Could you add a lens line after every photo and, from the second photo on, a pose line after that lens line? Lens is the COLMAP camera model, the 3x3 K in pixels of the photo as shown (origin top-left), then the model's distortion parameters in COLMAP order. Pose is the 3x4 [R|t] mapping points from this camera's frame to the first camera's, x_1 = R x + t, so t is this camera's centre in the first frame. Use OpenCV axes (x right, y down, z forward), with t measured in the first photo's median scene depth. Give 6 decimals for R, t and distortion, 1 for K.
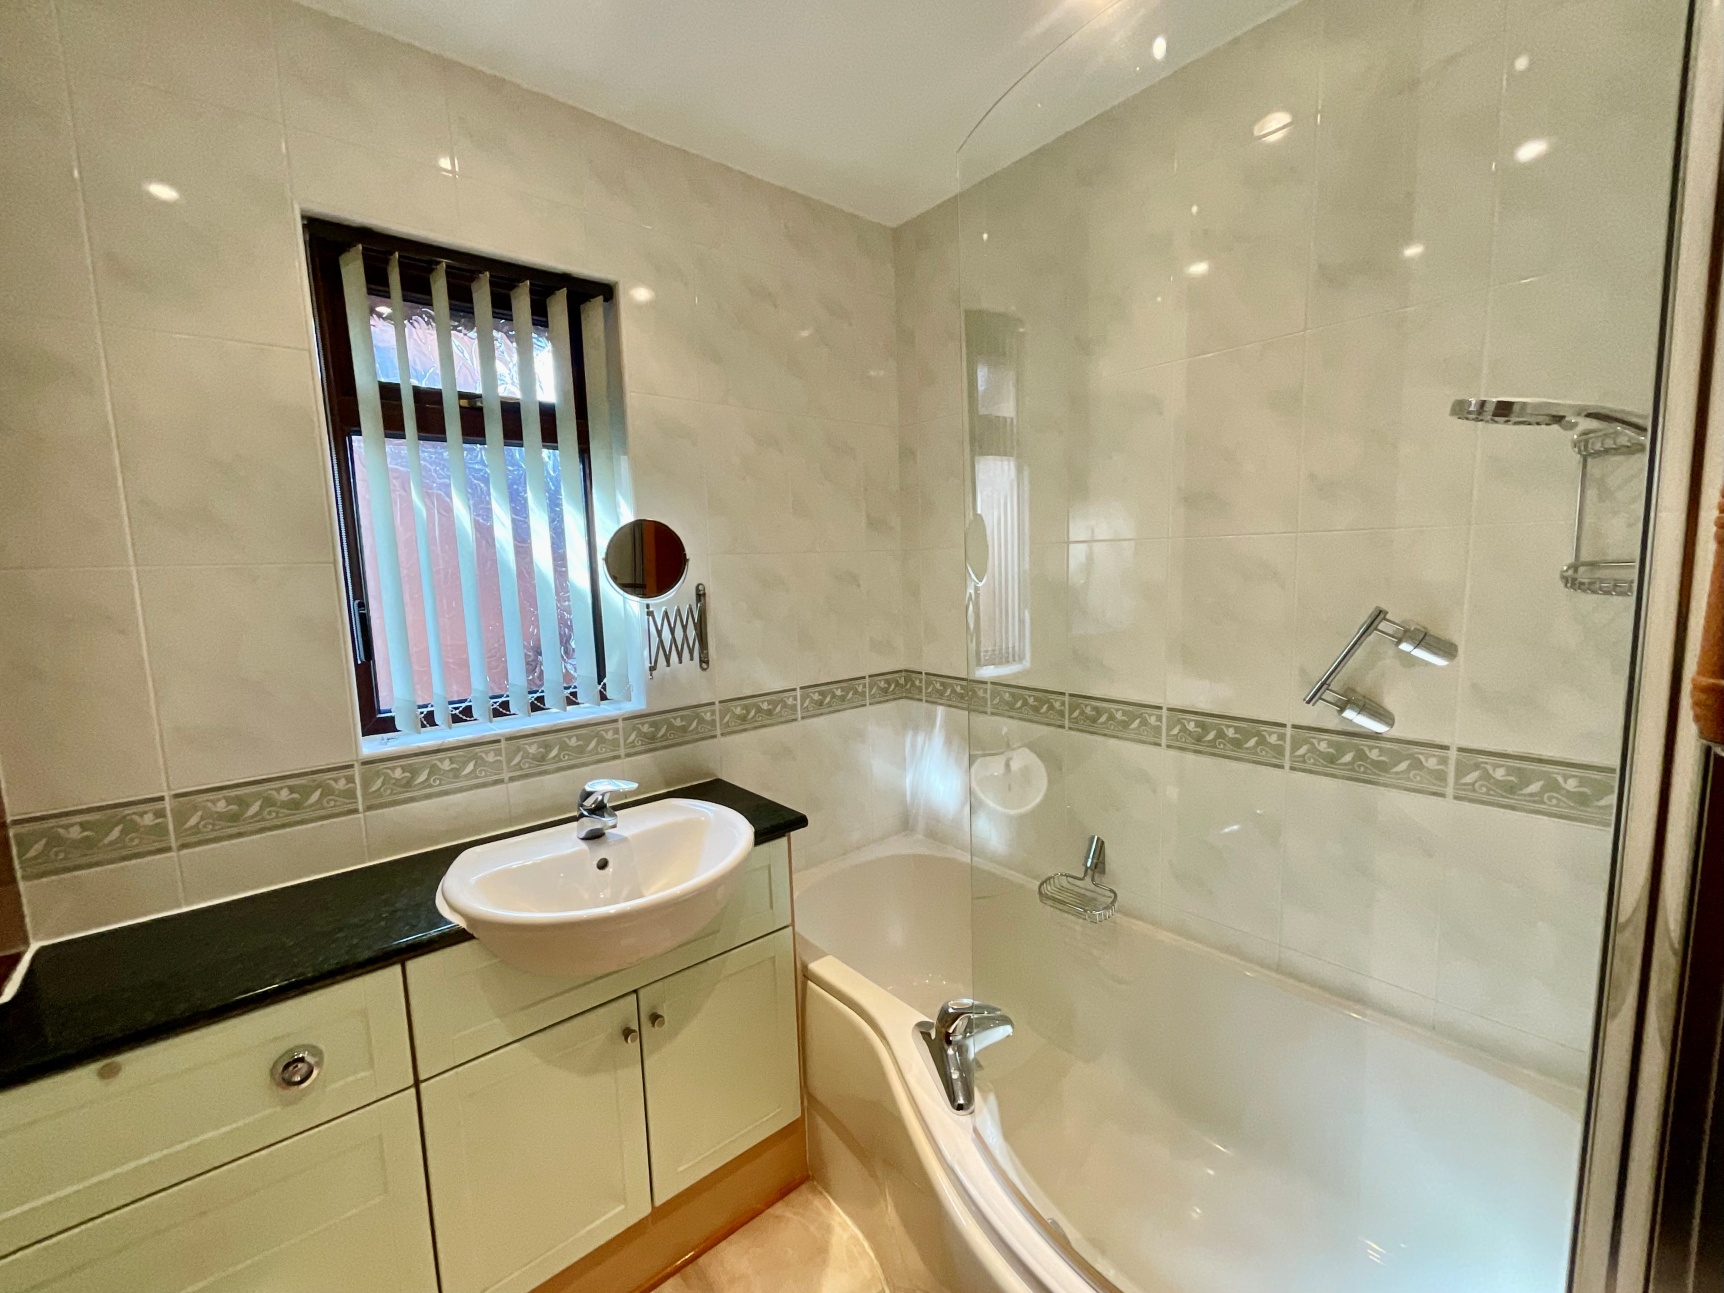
lens RADIAL K [[696.2, 0, 843.8], [0, 696.2, 645.7], [0, 0, 1]] dist [-0.001736, -0.000227]
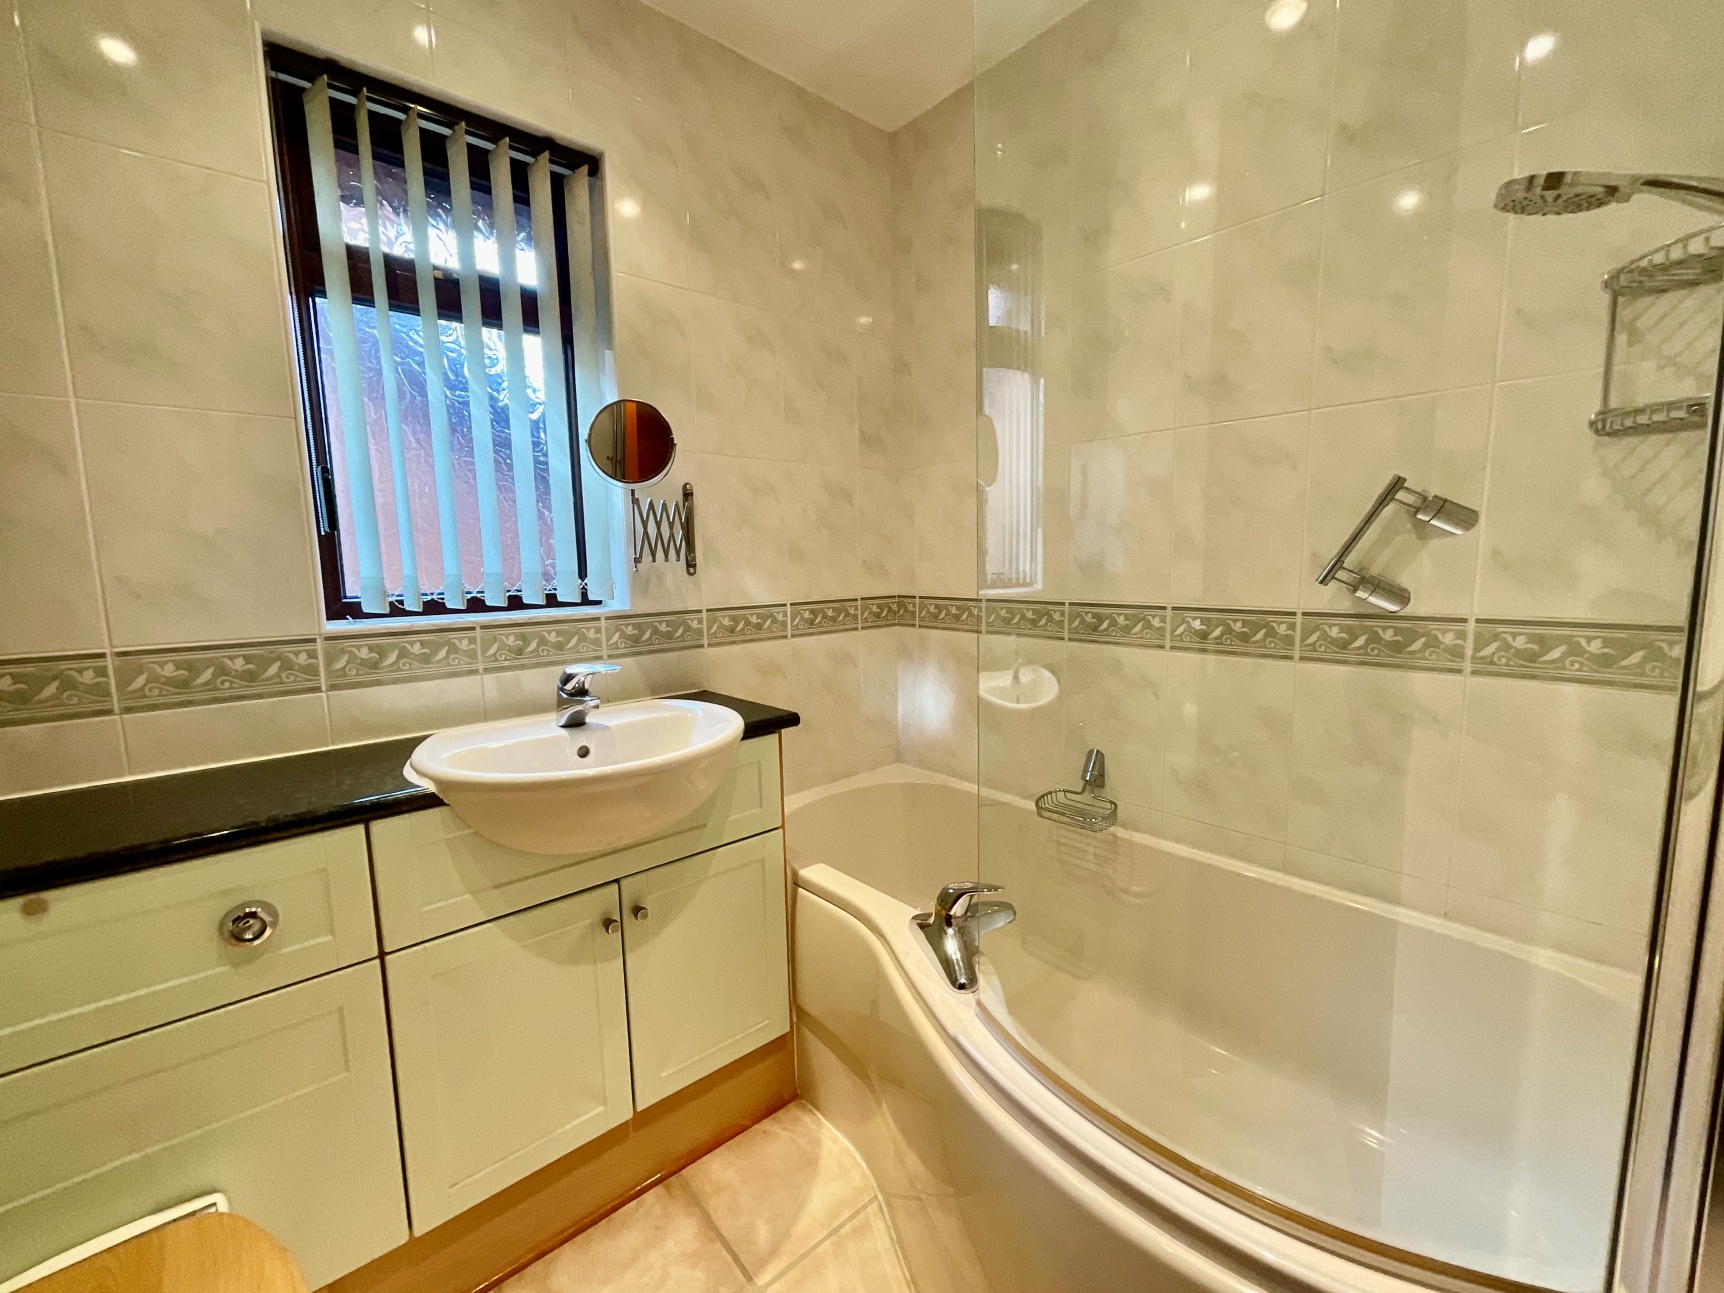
lens RADIAL K [[701.8, 0, 842.8], [0, 701.8, 643.2], [0, 0, 1]] dist [-0.000990, -0.000299]
pose [[0.999700, 0.008139, 0.023086, -0.016439], [-0.008218, 0.999961, 0.003349, 0.151171], [-0.023058, -0.003537, 0.999728, 0.036839]]
